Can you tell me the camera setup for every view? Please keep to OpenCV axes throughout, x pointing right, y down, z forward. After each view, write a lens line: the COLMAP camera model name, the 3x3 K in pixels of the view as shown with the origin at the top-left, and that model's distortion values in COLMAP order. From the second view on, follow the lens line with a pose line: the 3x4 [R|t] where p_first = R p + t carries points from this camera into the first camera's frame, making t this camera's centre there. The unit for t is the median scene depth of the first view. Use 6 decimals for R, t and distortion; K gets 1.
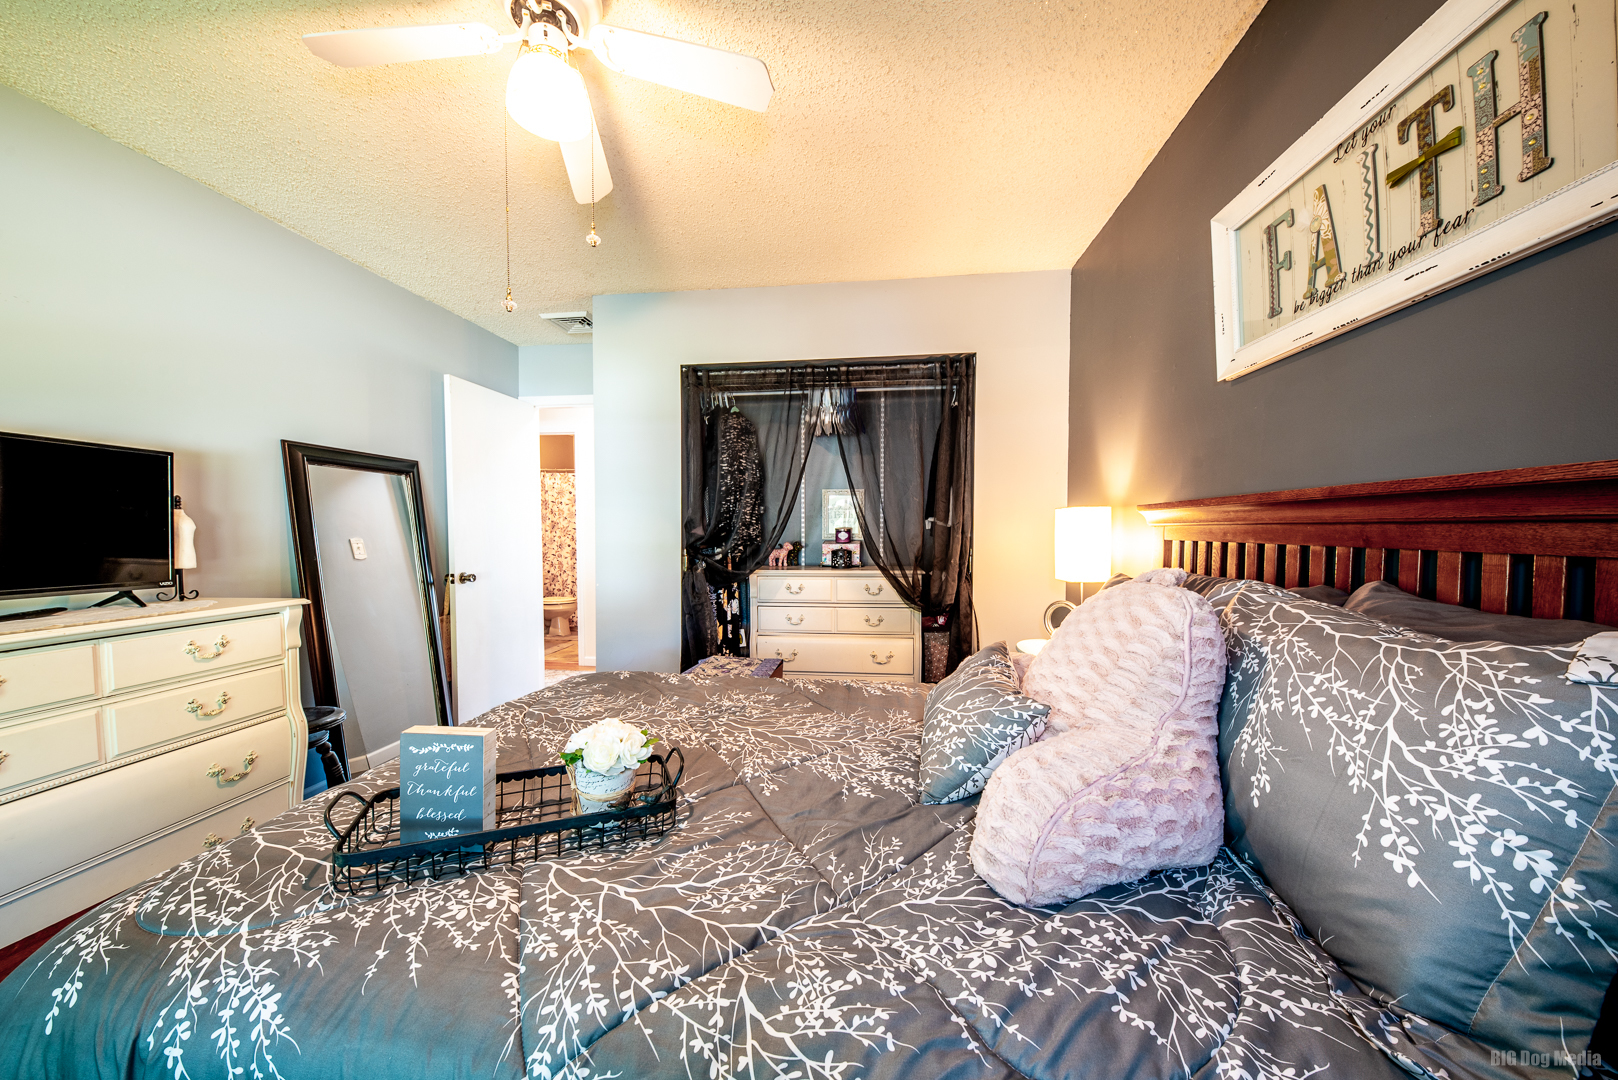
lens RADIAL K [[588.8, 0, 805.7], [0, 588.8, 535.0], [0, 0, 1]] dist [0.001097, -0.000025]
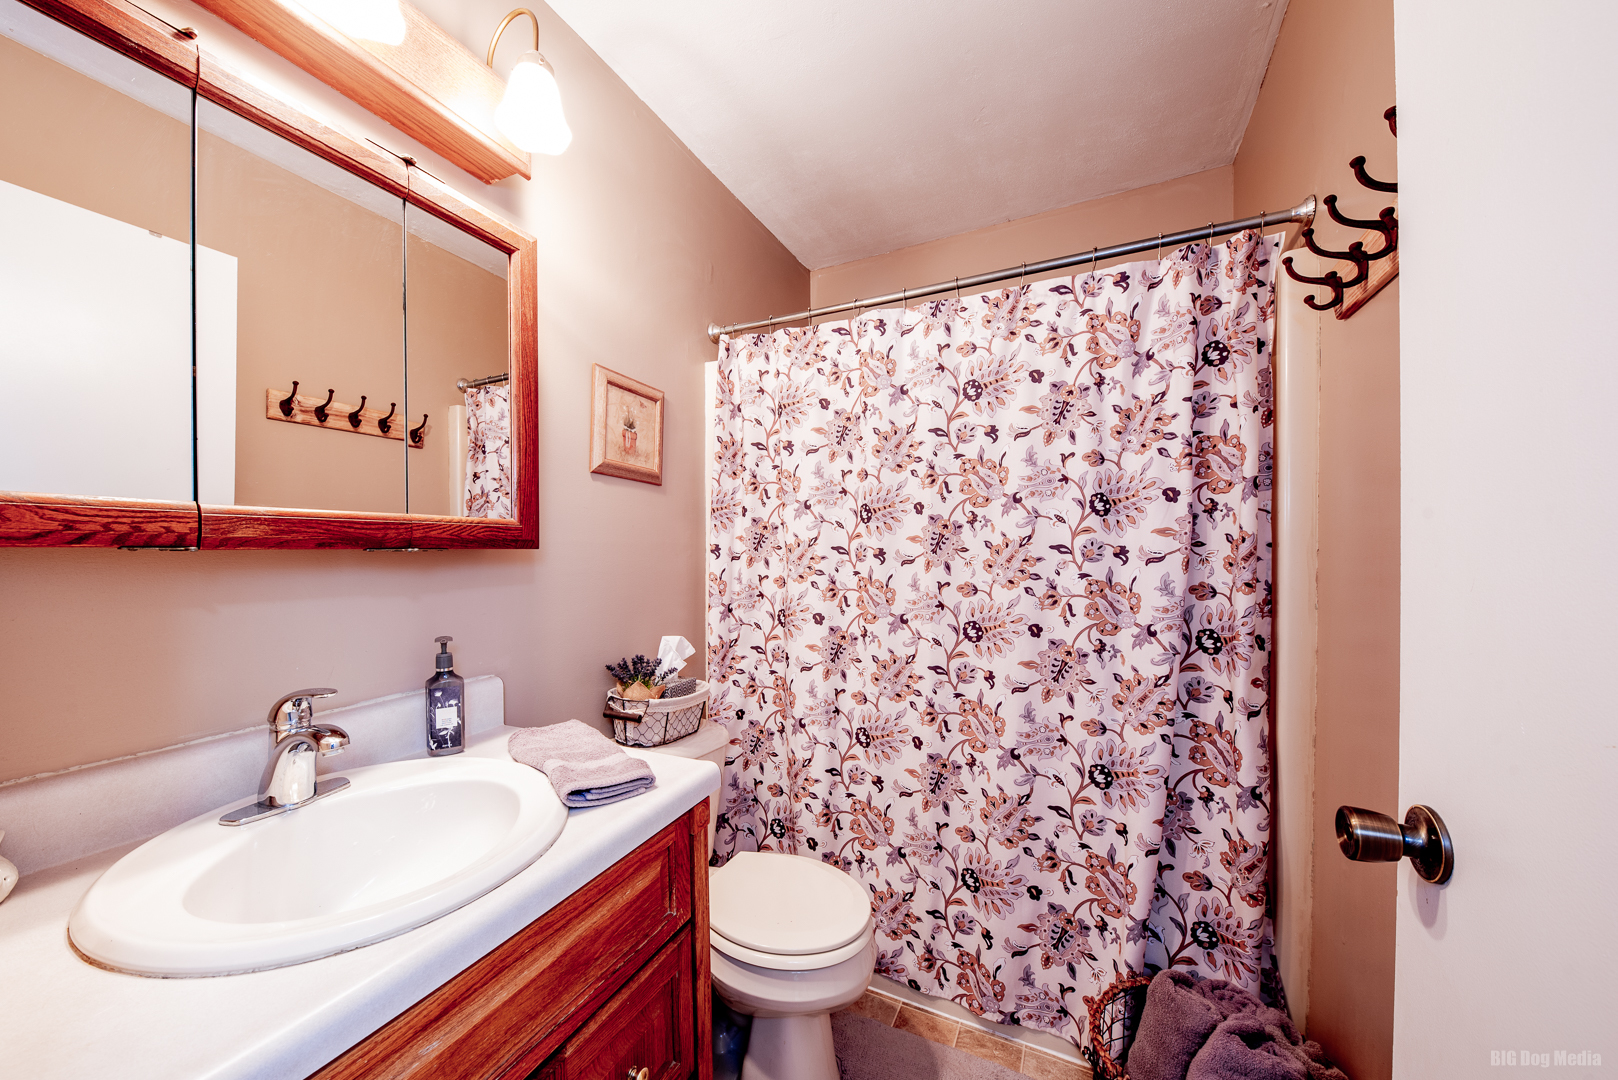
lens RADIAL K [[588.8, 0, 808.8], [0, 588.8, 546.3], [0, 0, 1]] dist [0.001097, -0.000025]
pose [[0.951951, 0.011854, -0.306022, -0.329615], [-0.012696, 0.999919, -0.000761, -0.011524], [0.305988, 0.004610, 0.952024, 0.762852]]
